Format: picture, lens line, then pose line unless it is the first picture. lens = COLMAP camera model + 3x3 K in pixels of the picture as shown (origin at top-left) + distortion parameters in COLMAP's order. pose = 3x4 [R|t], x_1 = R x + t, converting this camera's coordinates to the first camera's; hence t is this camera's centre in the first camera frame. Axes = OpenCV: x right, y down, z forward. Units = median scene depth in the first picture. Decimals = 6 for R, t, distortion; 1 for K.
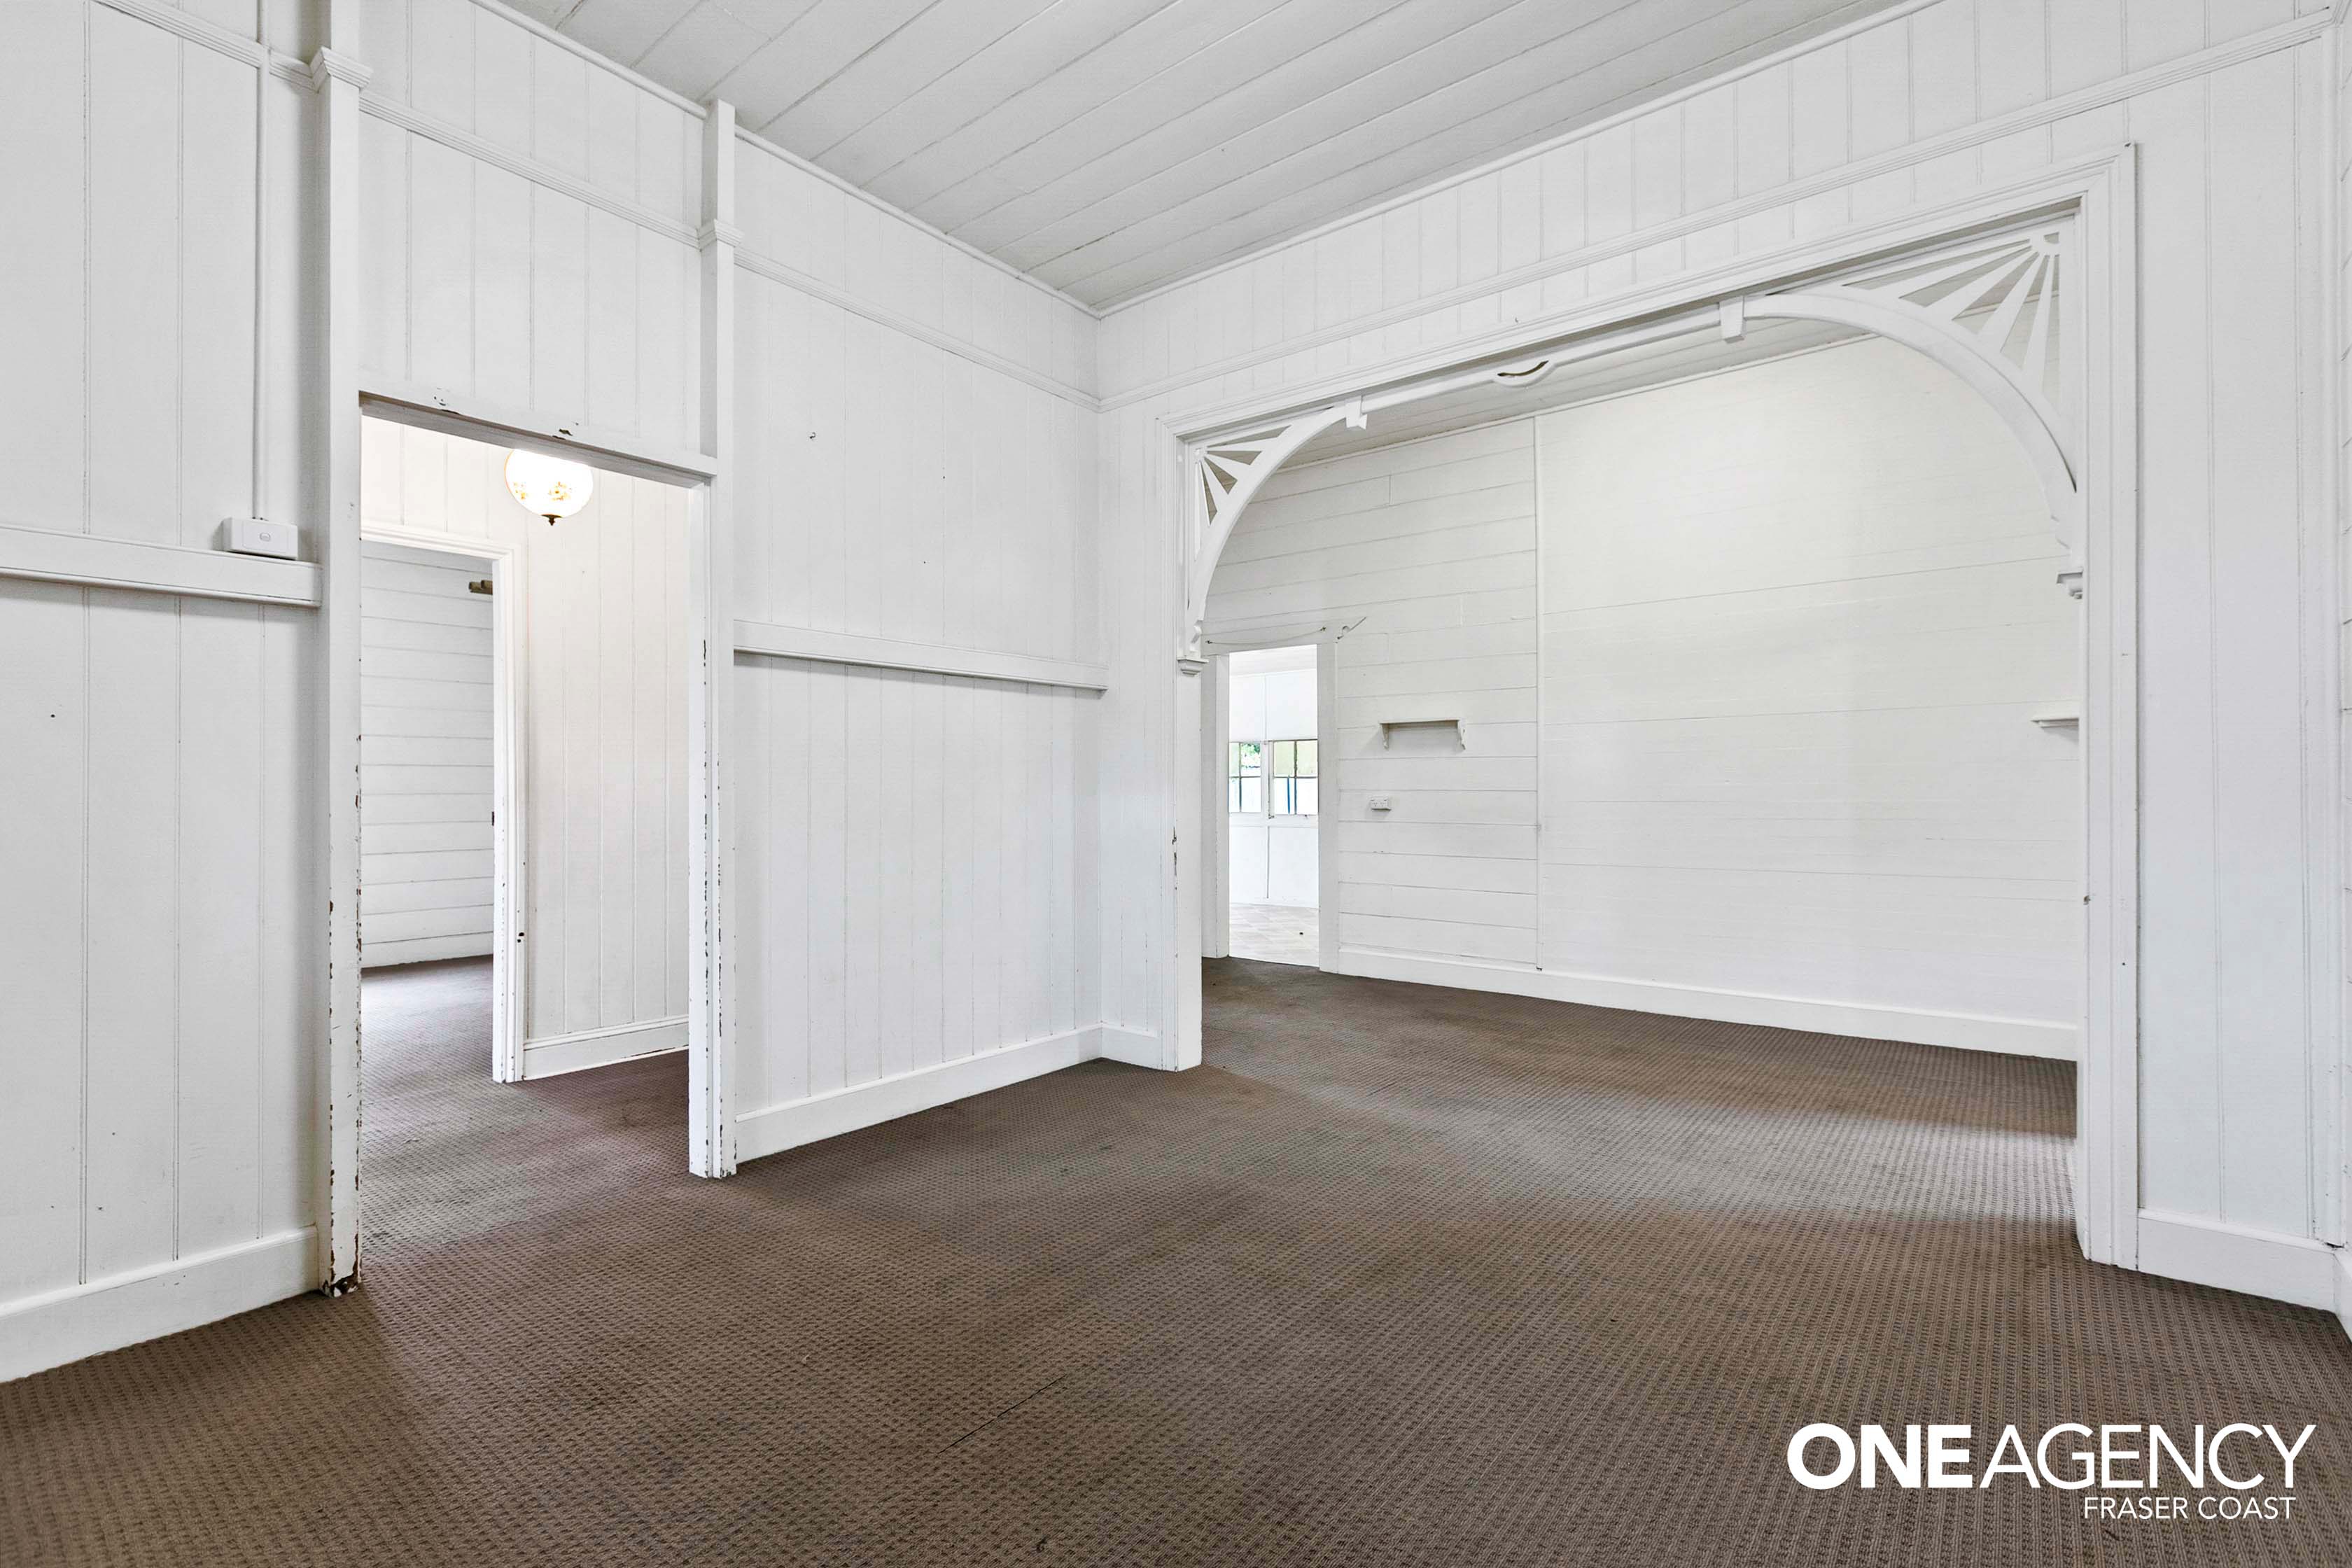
lens RADIAL K [[1068.1, 0, 1178.2], [0, 1068.1, 789.9], [0, 0, 1]] dist [-0.002023, -0.000660]
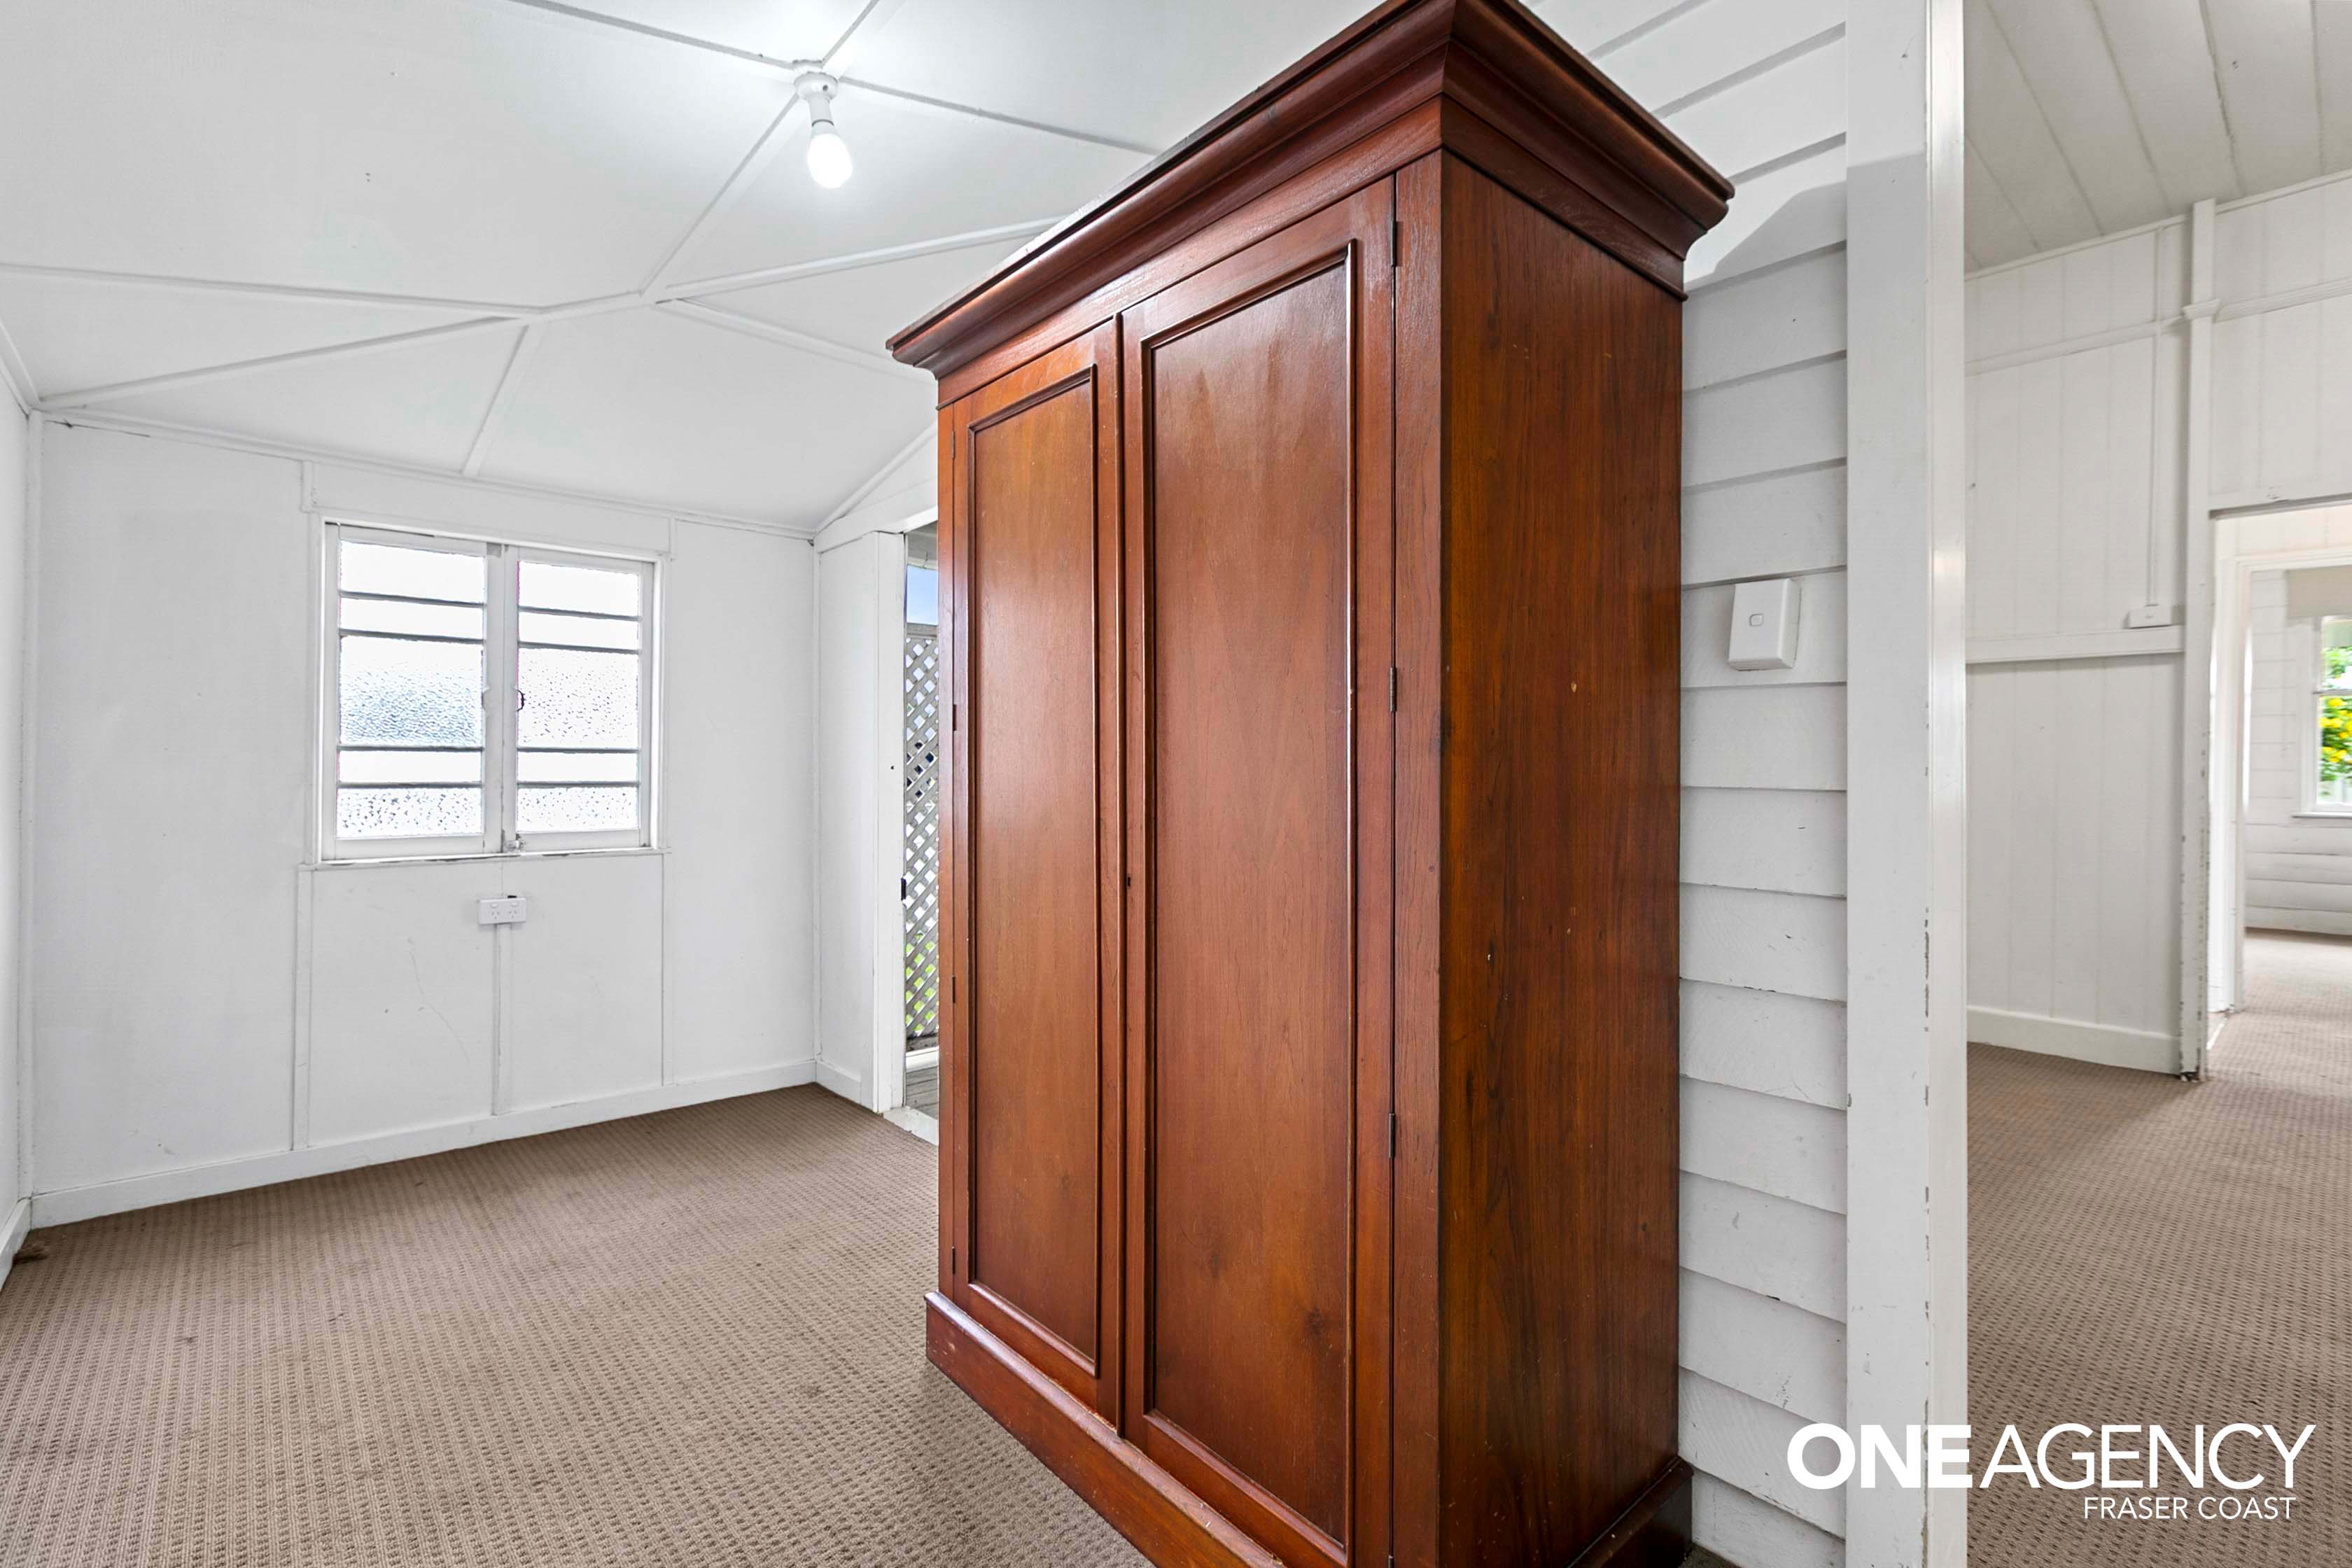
lens RADIAL K [[1068.1, 0, 1178.2], [0, 1068.1, 774.9], [0, 0, 1]] dist [-0.002023, -0.000660]
pose [[-0.182202, 0.005649, -0.983245, 1.062191], [-0.000494, 0.999983, 0.005836, 0.004851], [0.983261, 0.001549, -0.182196, -0.199496]]
